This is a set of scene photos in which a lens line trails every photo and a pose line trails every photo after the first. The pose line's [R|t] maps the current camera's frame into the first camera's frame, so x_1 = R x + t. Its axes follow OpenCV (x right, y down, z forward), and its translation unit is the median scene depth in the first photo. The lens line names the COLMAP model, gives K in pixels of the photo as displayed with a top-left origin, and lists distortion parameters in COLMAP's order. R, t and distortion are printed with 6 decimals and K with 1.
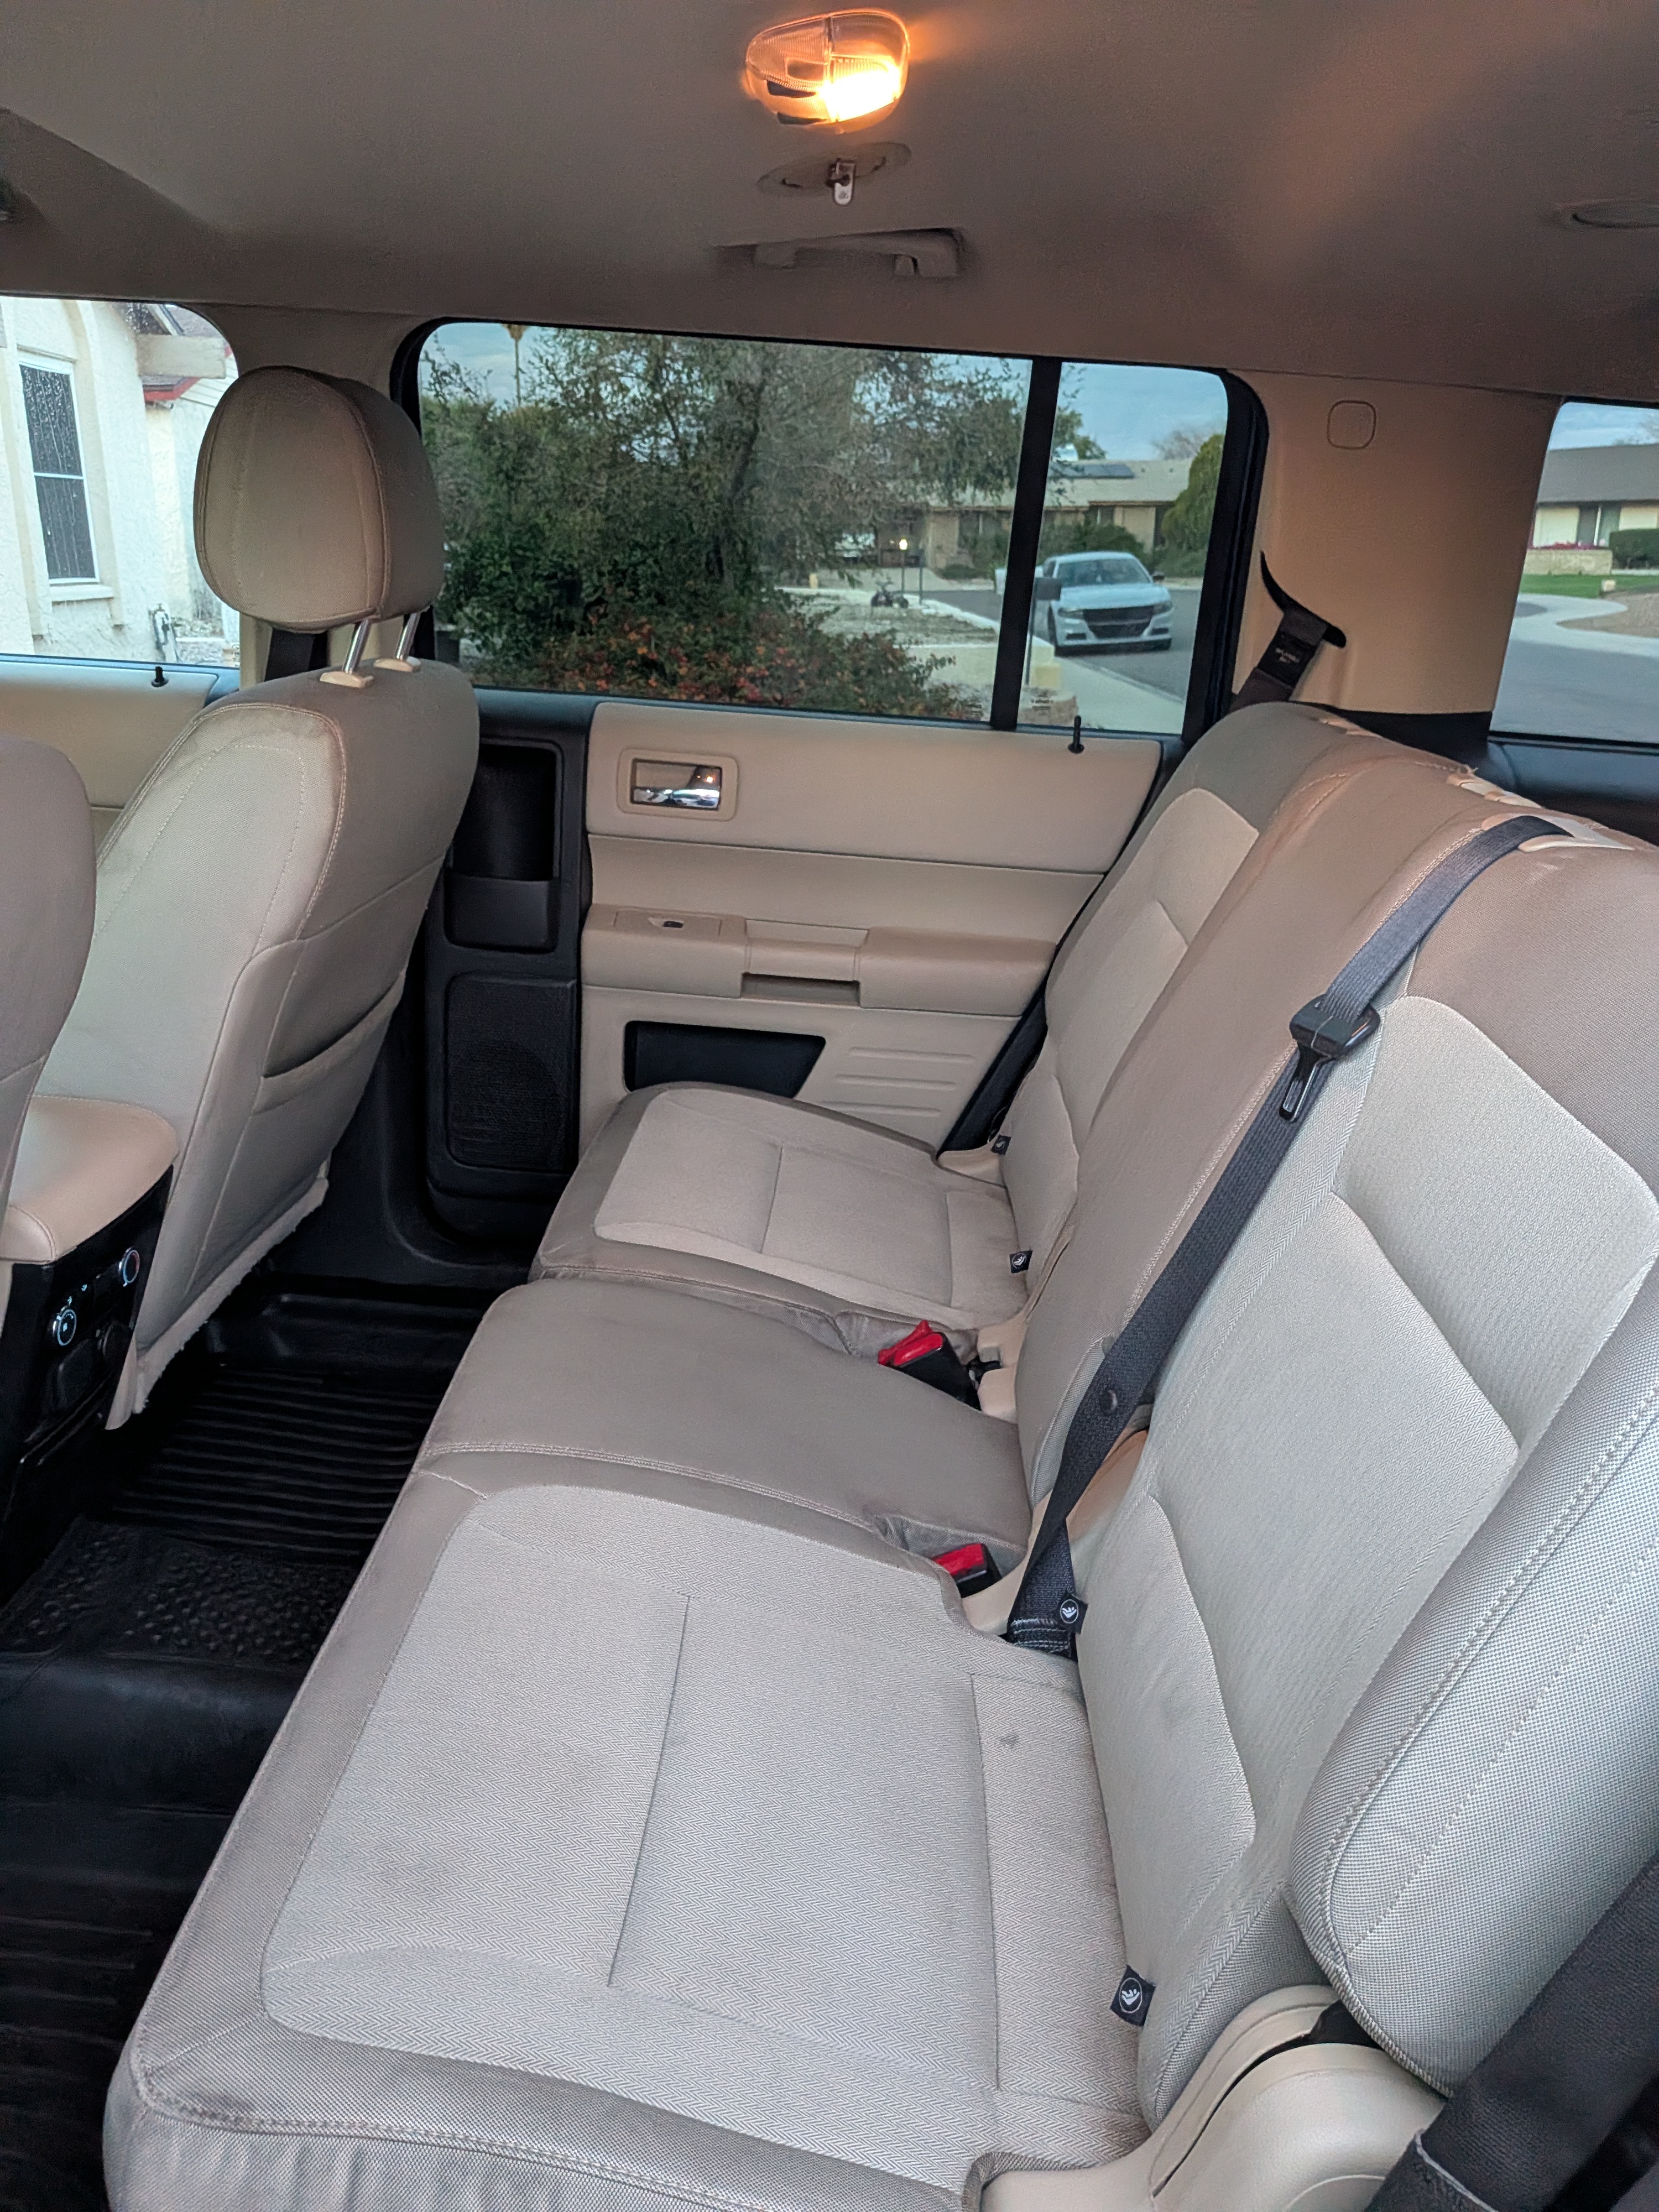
lens RADIAL K [[1642.1, 0, 833.8], [0, 1642.1, 1102.4], [0, 0, 1]] dist [0.087319, -0.152070]
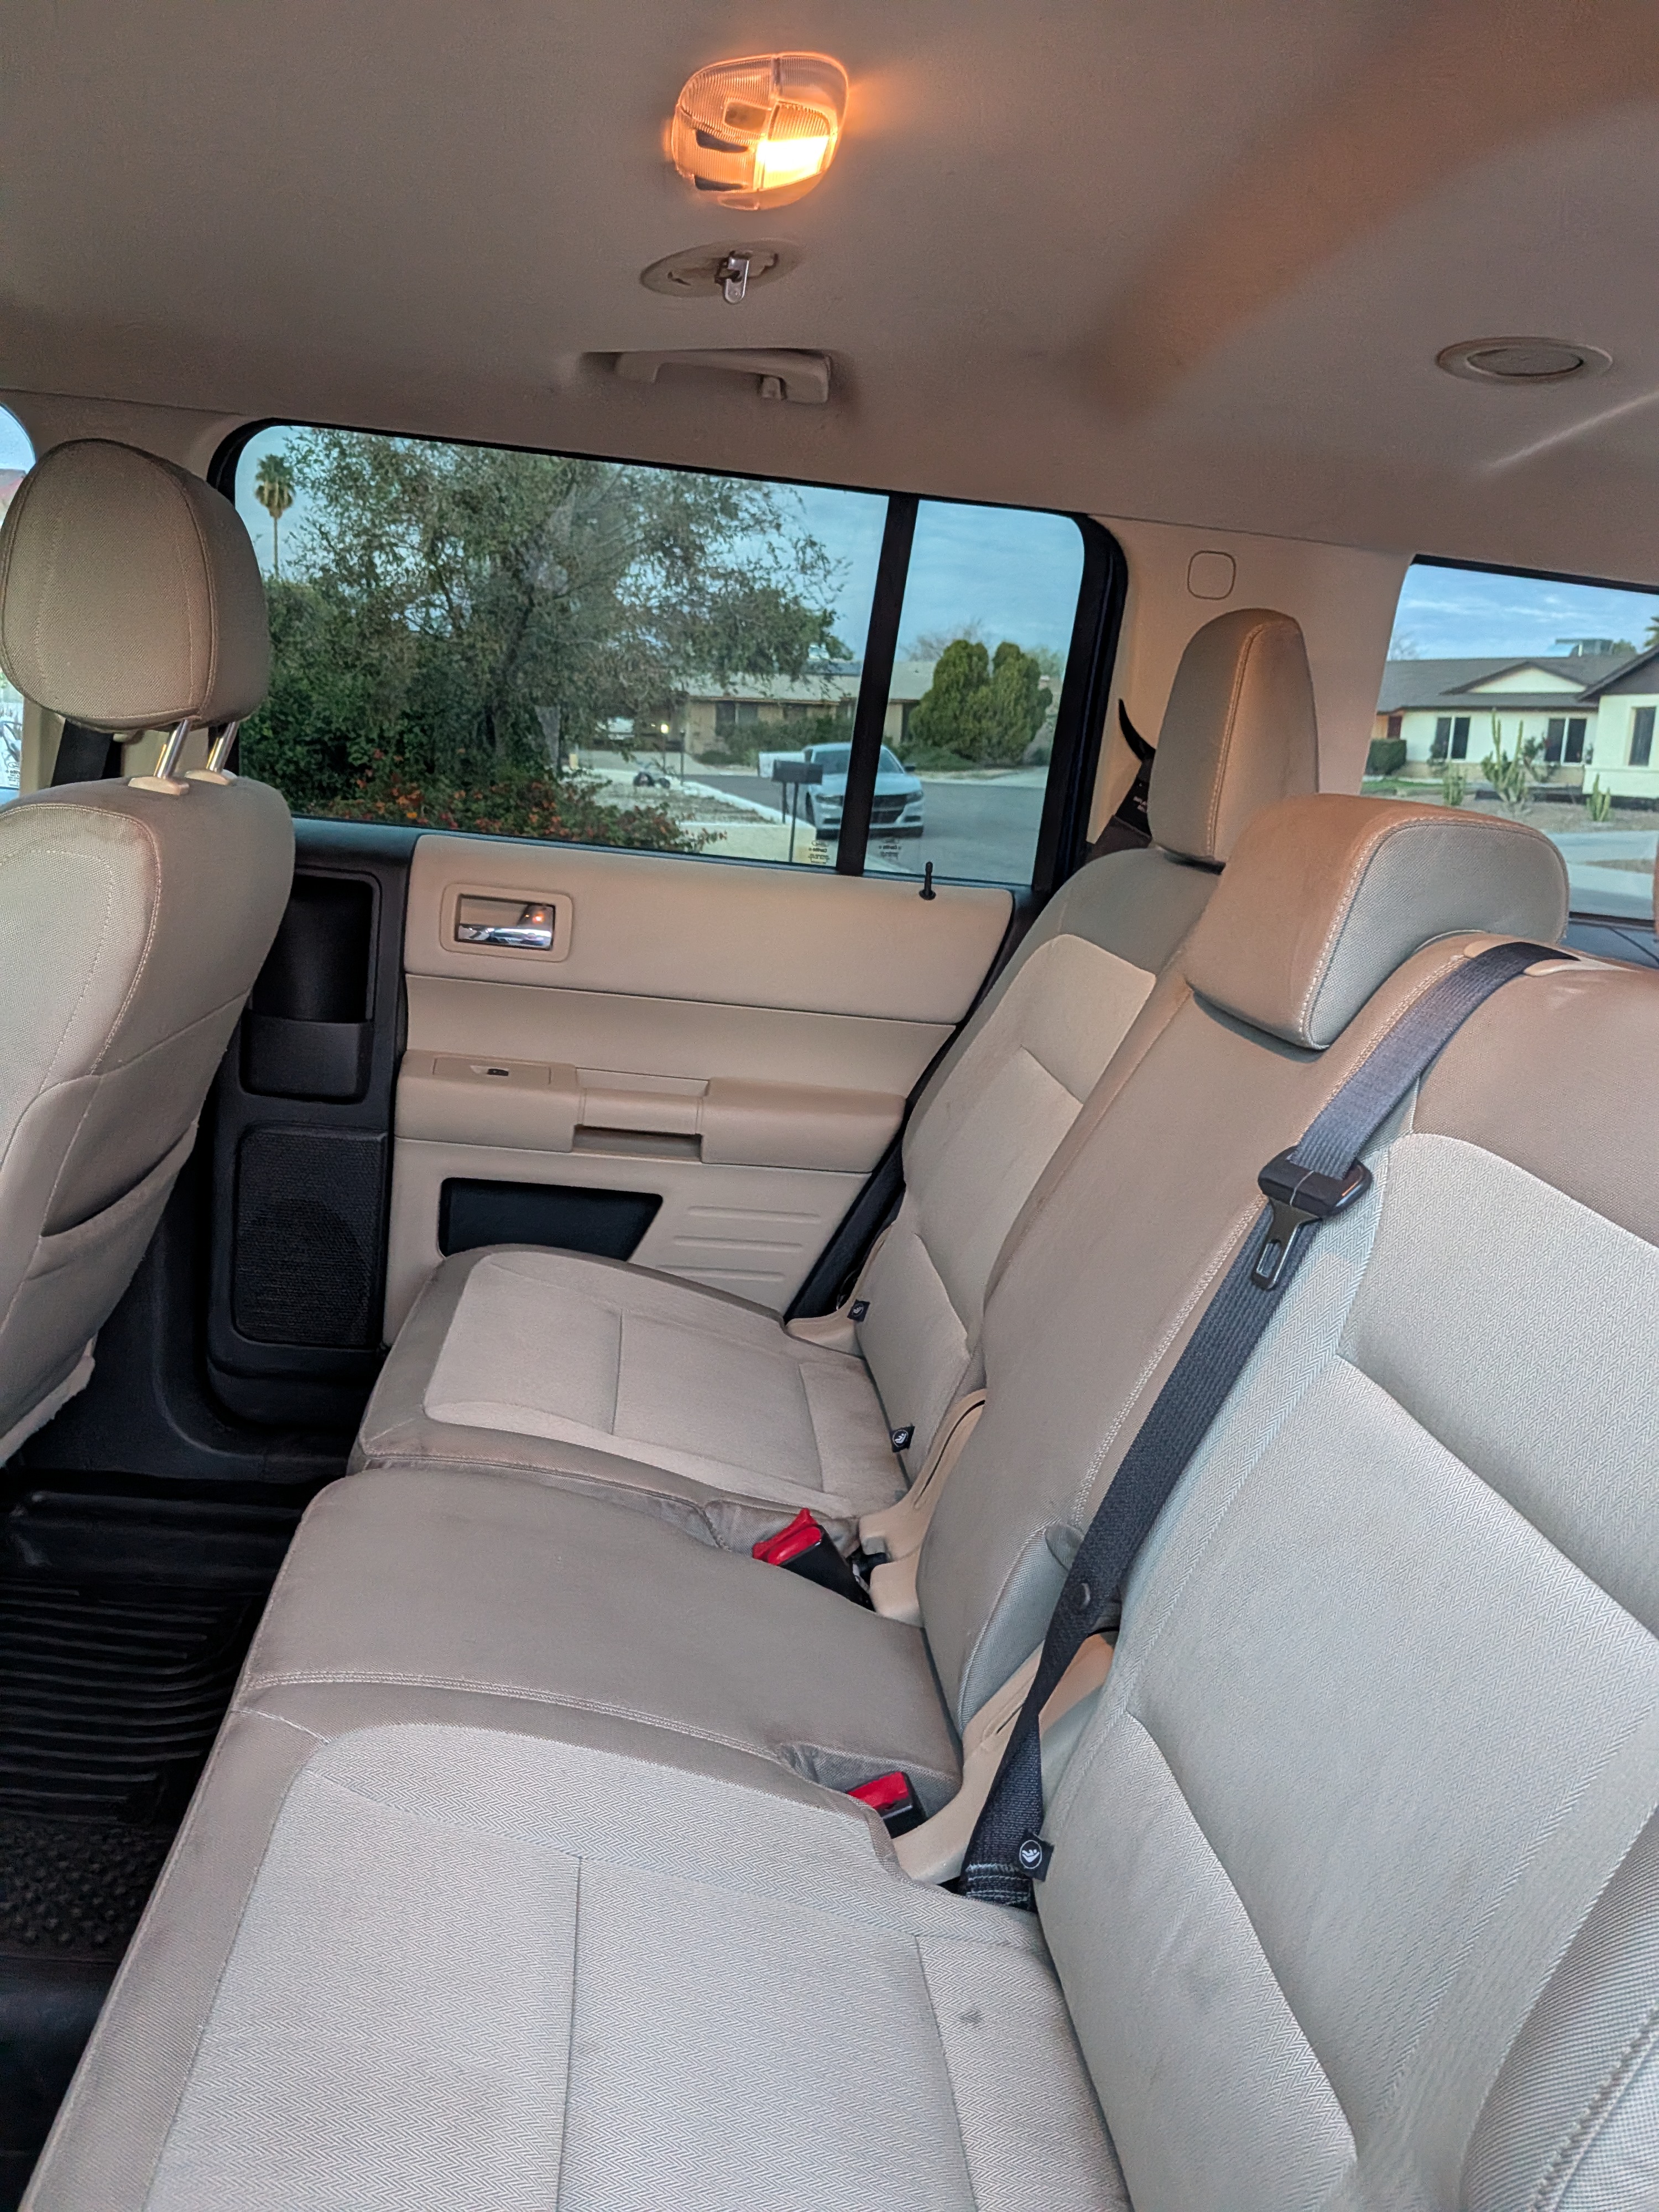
lens RADIAL K [[1640.8, 0, 782.2], [0, 1640.8, 1117.2], [0, 0, 1]] dist [0.073390, -0.147453]
pose [[0.992640, 0.006869, 0.120906, -0.052858], [0.004940, 0.995262, -0.097104, 0.006711], [-0.121000, 0.096987, 0.987903, 0.079383]]
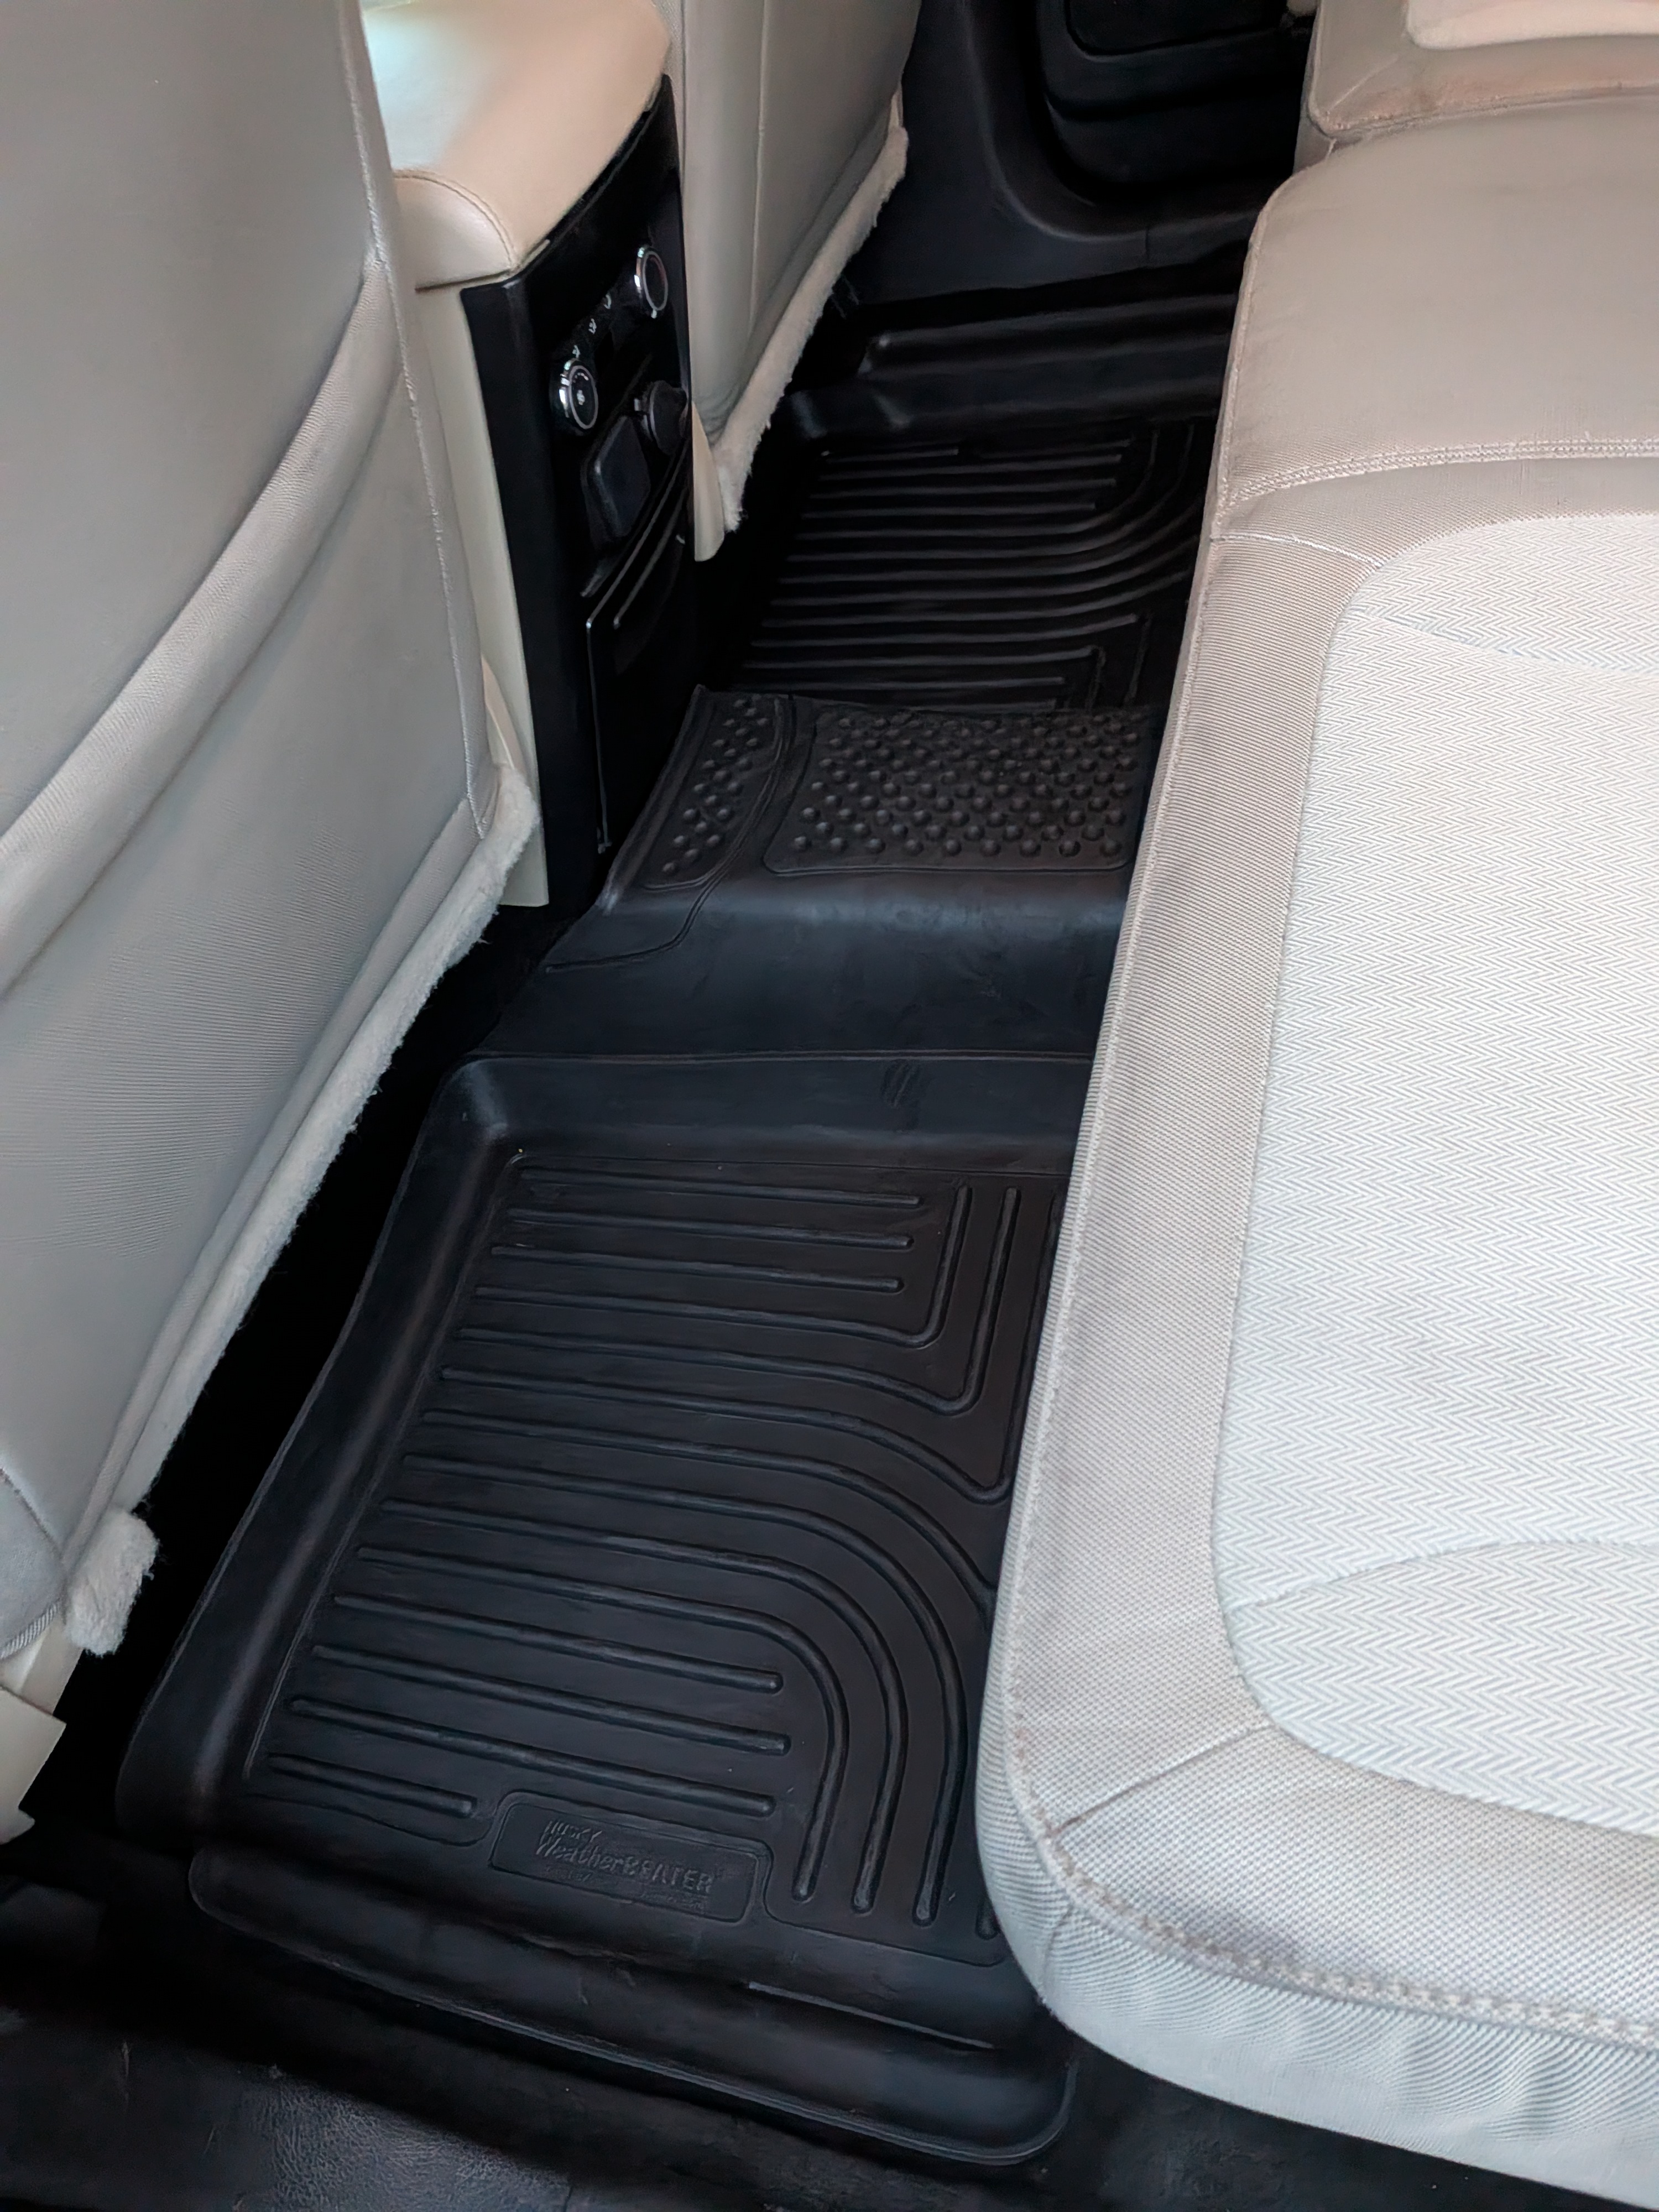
lens RADIAL K [[1642.1, 0, 833.8], [0, 1642.1, 1102.4], [0, 0, 1]] dist [0.087319, -0.152070]
pose [[0.927503, -0.047639, -0.370768, -0.110849], [0.232468, 0.850234, 0.472292, 0.059747], [0.292740, -0.524244, 0.799669, 0.274299]]
